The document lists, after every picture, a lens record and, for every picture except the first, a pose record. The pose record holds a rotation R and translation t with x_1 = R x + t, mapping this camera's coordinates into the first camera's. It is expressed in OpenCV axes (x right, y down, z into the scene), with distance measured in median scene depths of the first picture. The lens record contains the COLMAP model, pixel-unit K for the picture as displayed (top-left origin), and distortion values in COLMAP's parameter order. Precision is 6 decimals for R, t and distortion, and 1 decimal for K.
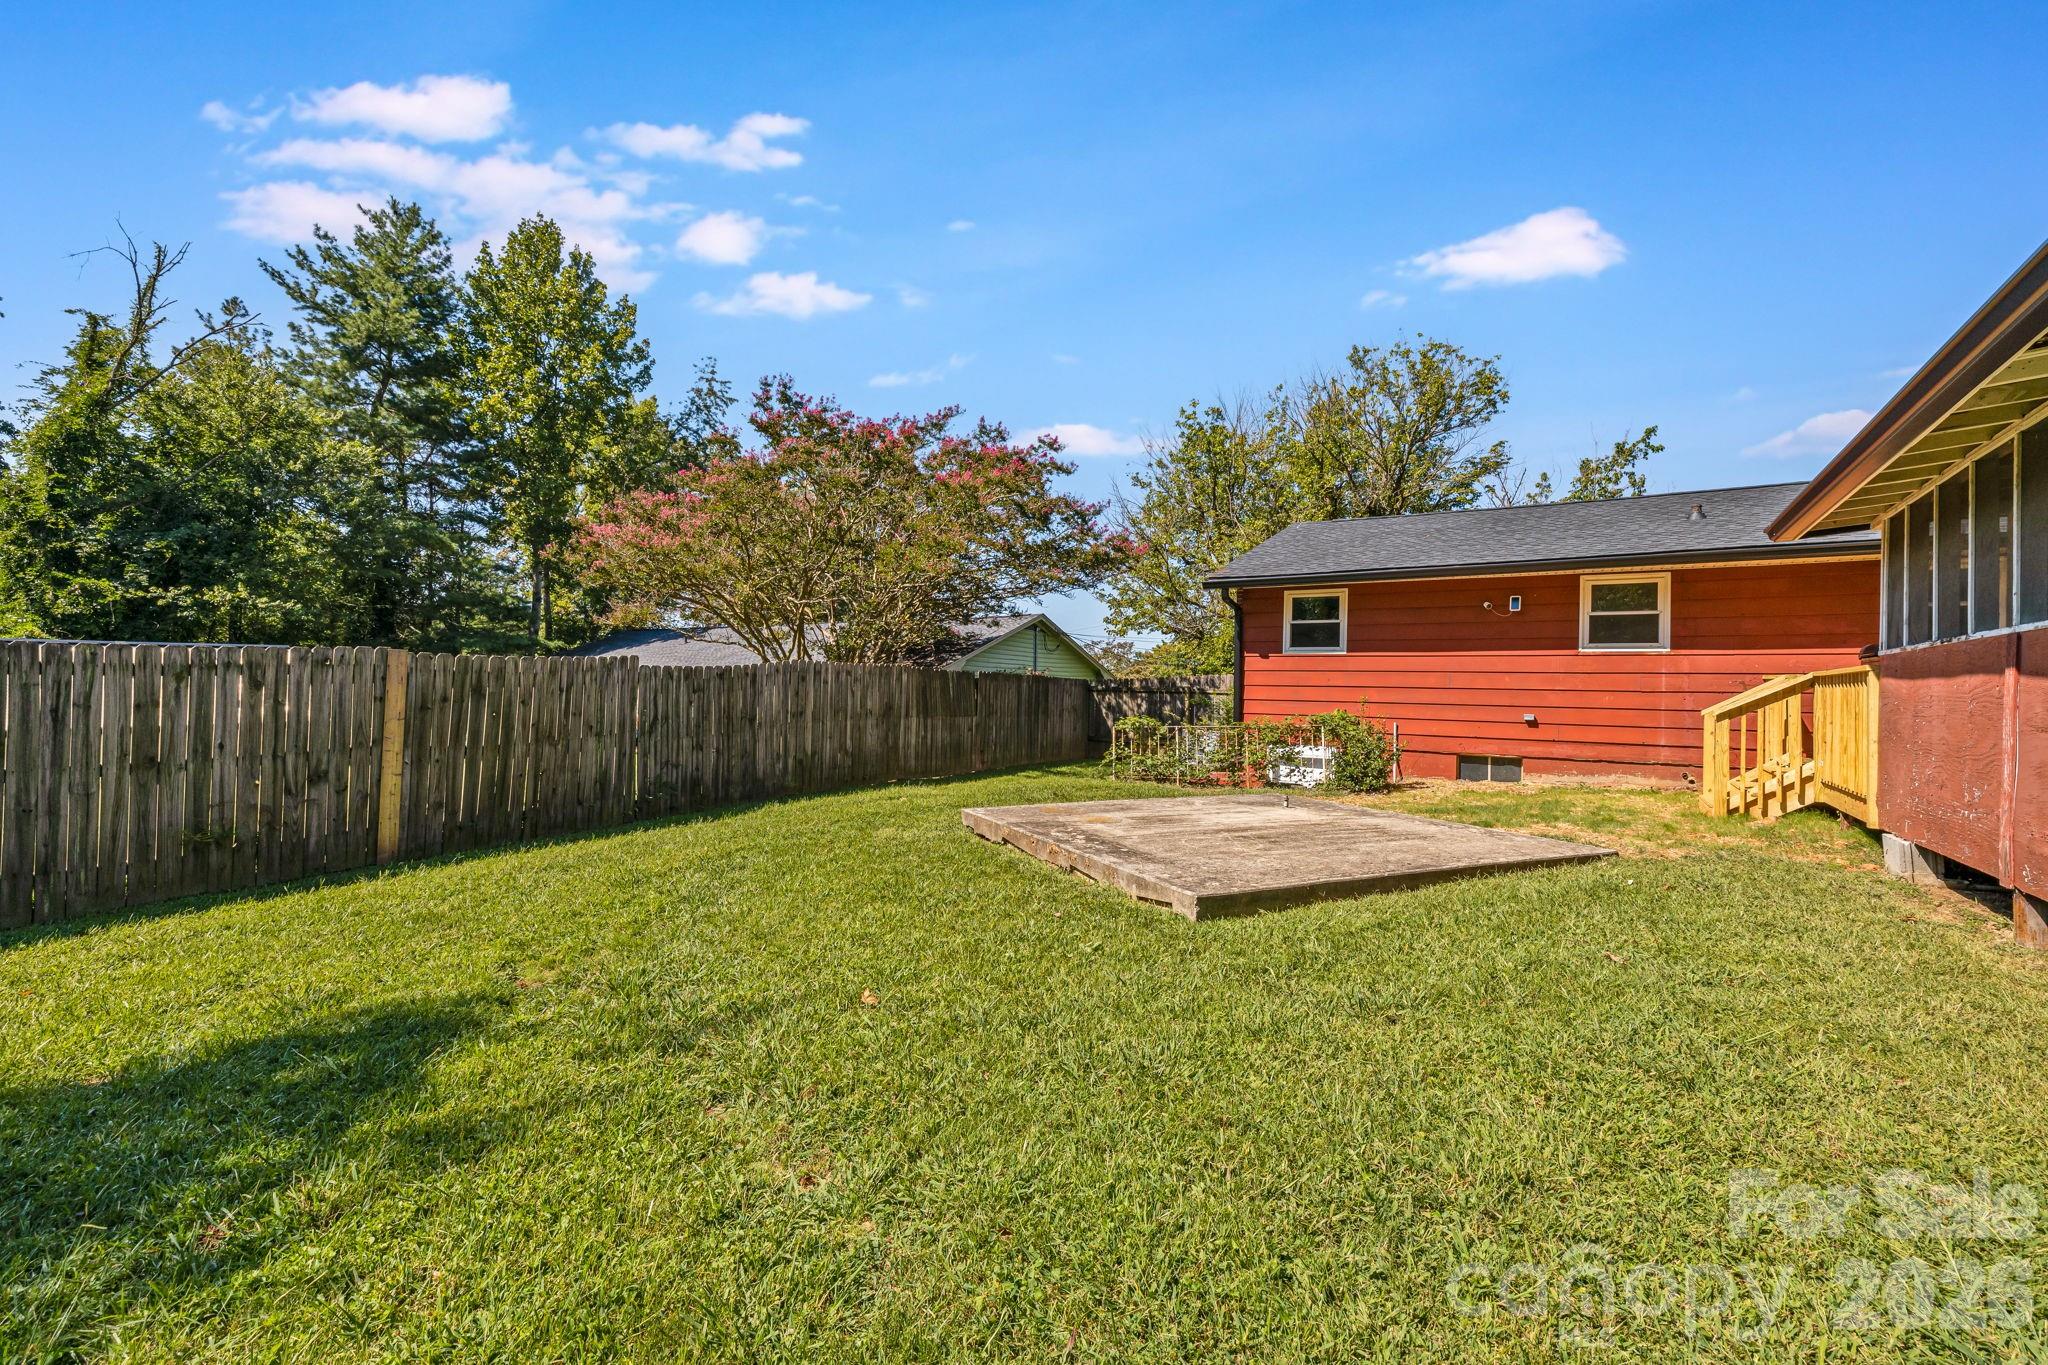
lens RADIAL K [[871.2, 0, 1011.3], [0, 871.2, 689.1], [0, 0, 1]] dist [0.000102, 0.000541]
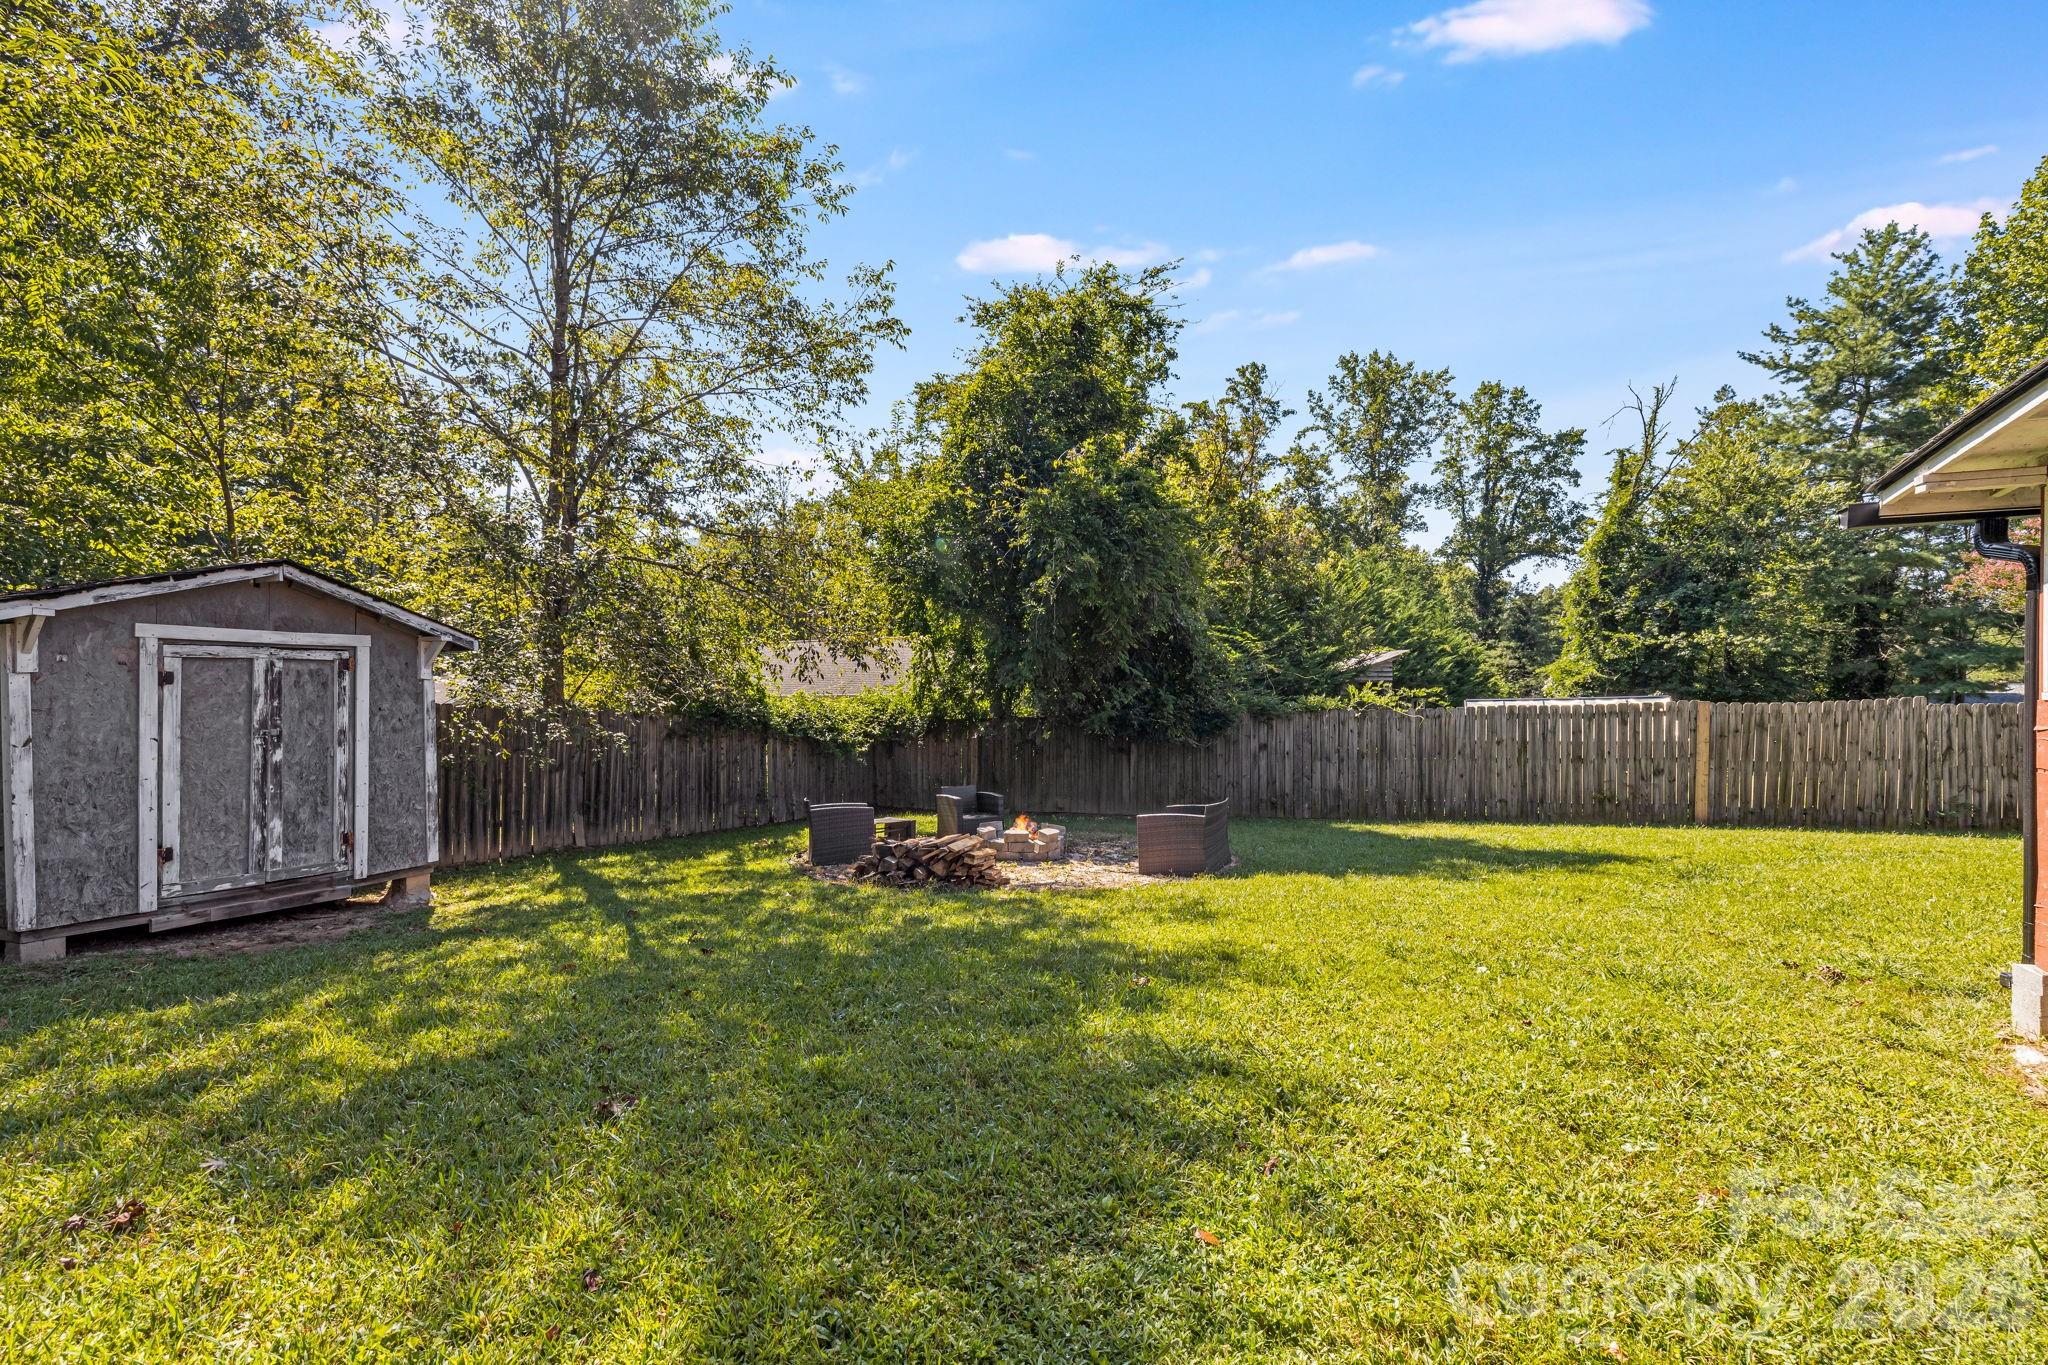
lens RADIAL K [[871.2, 0, 1011.3], [0, 871.2, 689.1], [0, 0, 1]] dist [0.000102, 0.000541]
pose [[0.110268, -0.022389, -0.993650, 0.253574], [0.009812, 0.999722, -0.021437, -0.013894], [0.993853, -0.007386, 0.110457, -0.160197]]
